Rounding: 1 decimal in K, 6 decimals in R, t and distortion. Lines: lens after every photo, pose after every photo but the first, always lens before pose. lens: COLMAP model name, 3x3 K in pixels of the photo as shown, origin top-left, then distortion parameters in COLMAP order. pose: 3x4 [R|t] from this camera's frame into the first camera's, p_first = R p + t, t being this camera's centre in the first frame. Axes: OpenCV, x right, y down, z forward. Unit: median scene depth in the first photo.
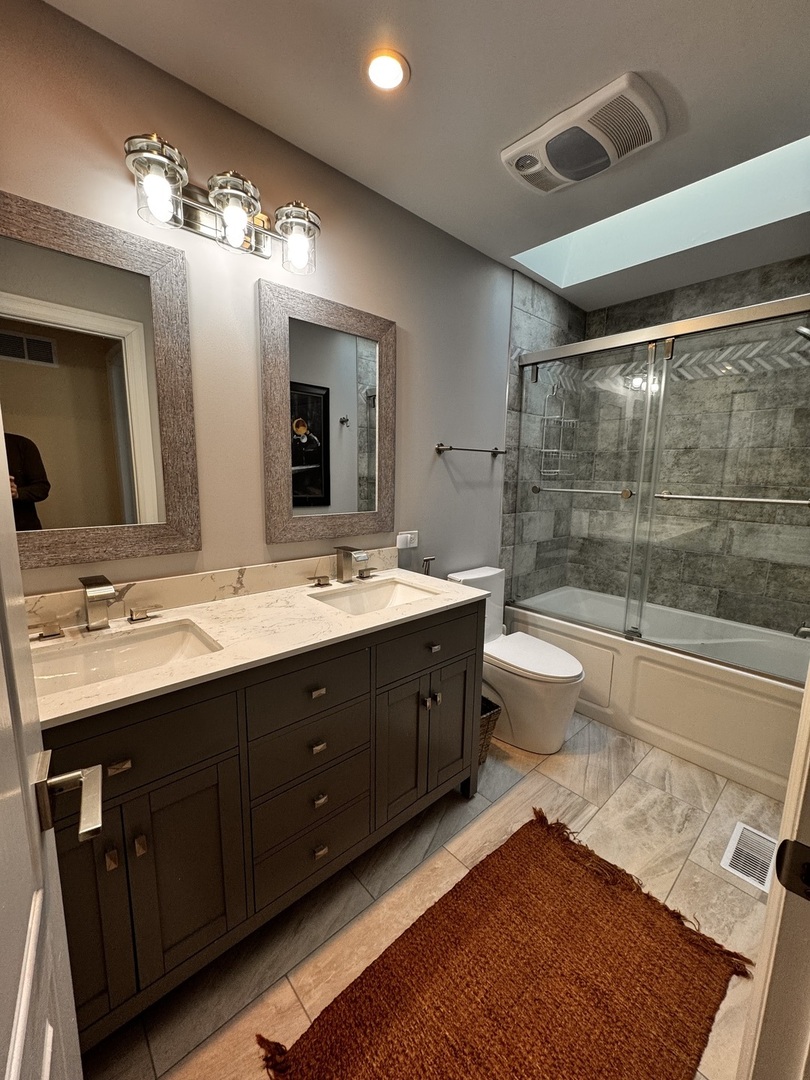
lens RADIAL K [[428.1, 0, 407.5], [0, 428.1, 541.0], [0, 0, 1]] dist [-0.002119, -0.000402]
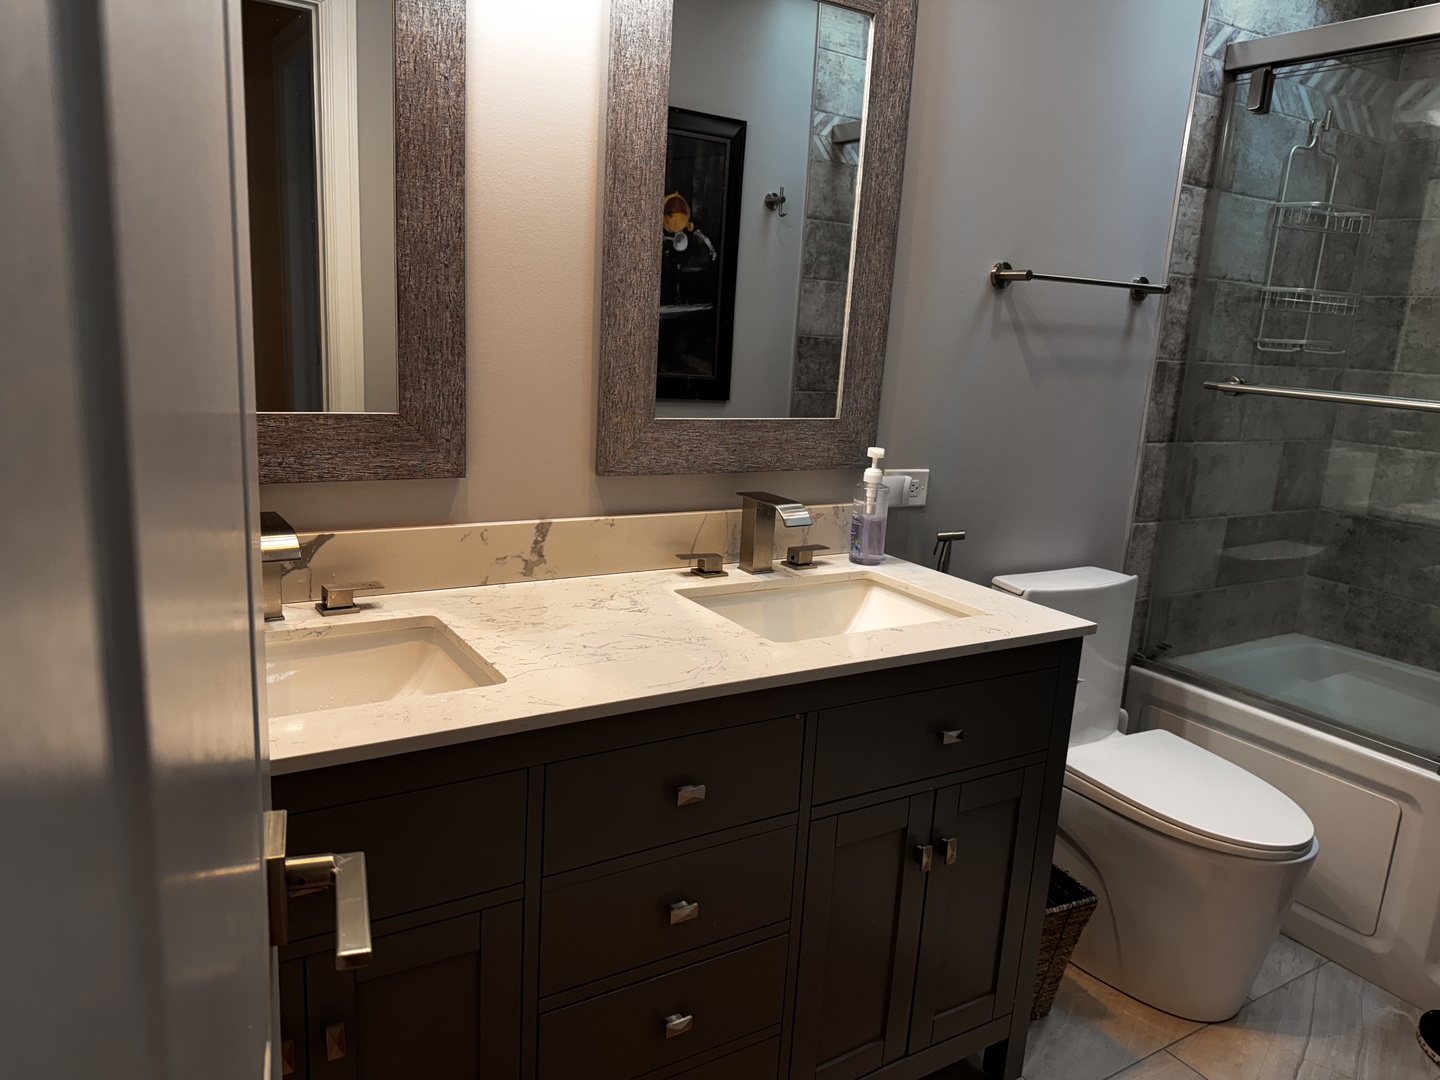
lens RADIAL K [[1016.2, 0, 727.8], [0, 1016.2, 549.0], [0, 0, 1]] dist [0.040714, -0.048238]
pose [[0.983677, 0.079206, -0.161575, -0.005939], [-0.070096, 0.995653, 0.061331, 0.009696], [0.165730, -0.049005, 0.984953, -0.052162]]
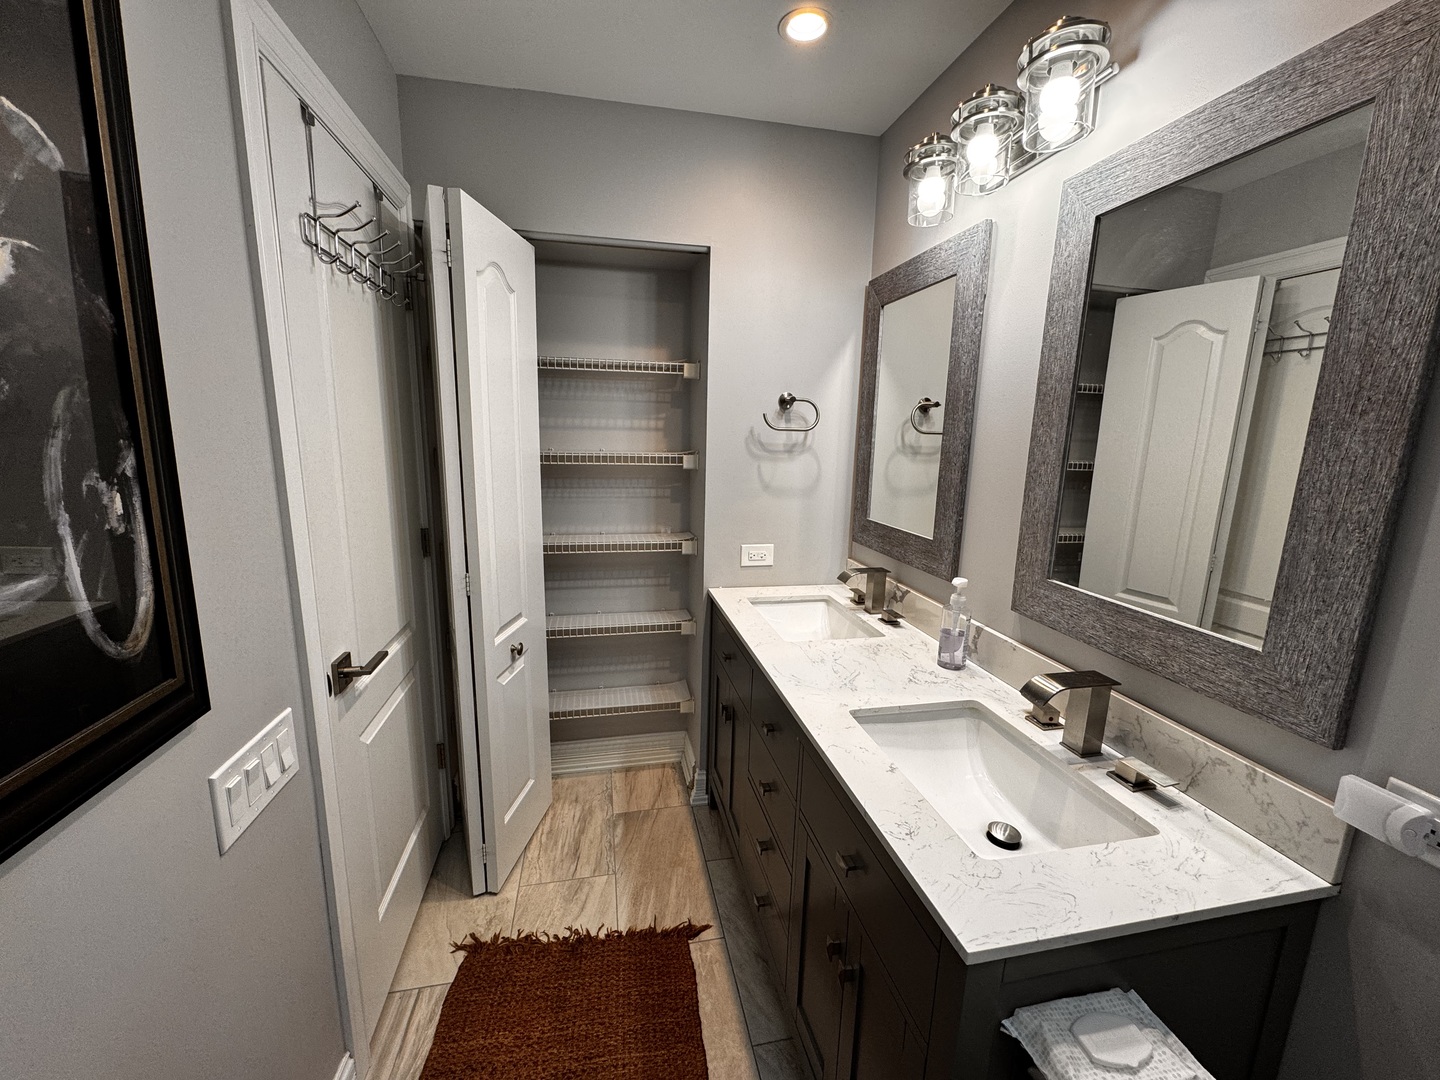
lens RADIAL K [[570.8, 0, 715.8], [0, 570.8, 536.6], [0, 0, 1]] dist [-0.002119, -0.000402]
pose [[-0.506516, 0.129723, -0.852416, 0.556352], [-0.163870, 0.956116, 0.242878, -0.210921], [0.846515, 0.262707, -0.463030, 0.923476]]
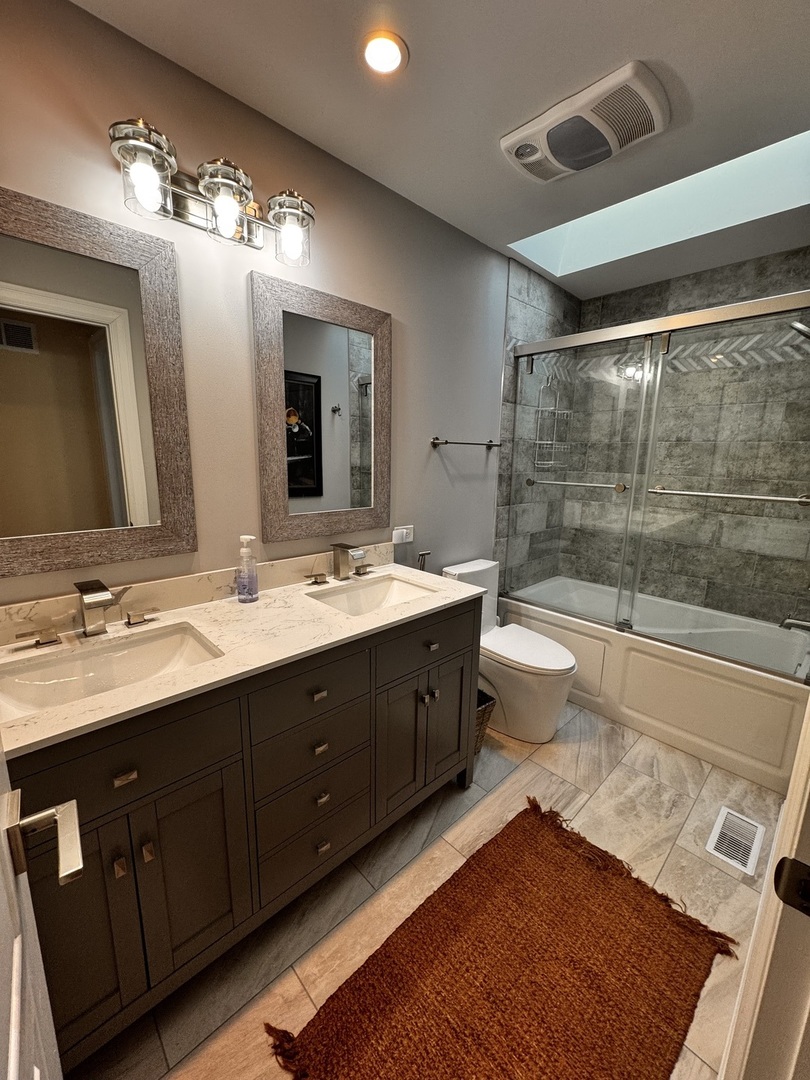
lens RADIAL K [[428.1, 0, 407.4], [0, 428.1, 540.8], [0, 0, 1]] dist [-0.002119, -0.000402]
pose [[0.999712, -0.004203, 0.023638, -0.016492], [0.003298, 0.999265, 0.038188, -0.032113], [-0.023781, -0.038099, 0.998991, 0.000924]]
